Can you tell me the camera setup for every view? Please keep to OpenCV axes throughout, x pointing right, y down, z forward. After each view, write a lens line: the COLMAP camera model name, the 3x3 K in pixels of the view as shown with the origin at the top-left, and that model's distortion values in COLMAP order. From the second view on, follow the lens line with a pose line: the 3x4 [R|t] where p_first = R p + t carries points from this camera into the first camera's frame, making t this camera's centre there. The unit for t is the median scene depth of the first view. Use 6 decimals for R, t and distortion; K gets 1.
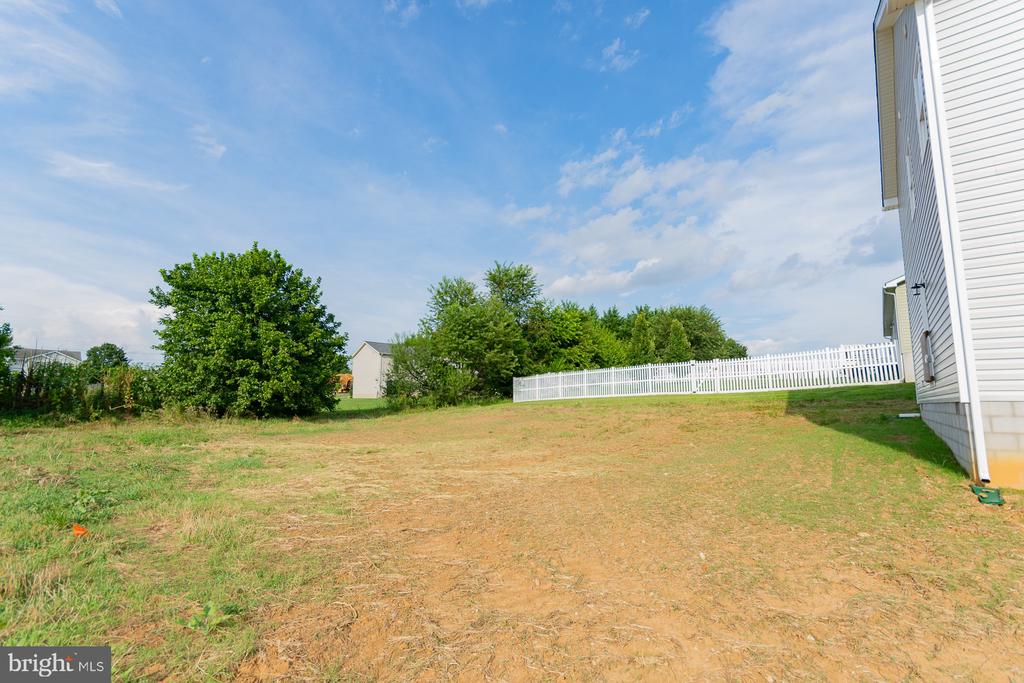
lens RADIAL K [[462.6, 0, 521.2], [0, 462.6, 332.4], [0, 0, 1]] dist [0.013353, -0.003674]
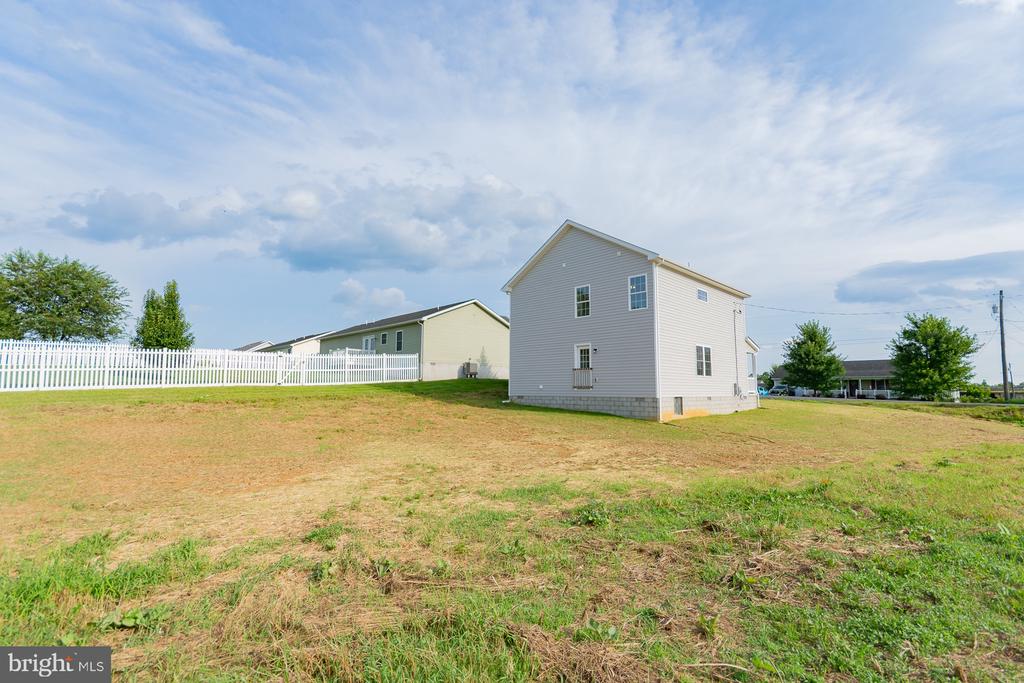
lens RADIAL K [[462.6, 0, 512.2], [0, 462.6, 340.1], [0, 0, 1]] dist [0.013353, -0.003674]
pose [[0.095317, 0.106697, 0.989712, -0.564232], [-0.154008, 0.983849, -0.091233, 0.050784], [-0.983461, -0.143728, 0.110210, 0.414914]]
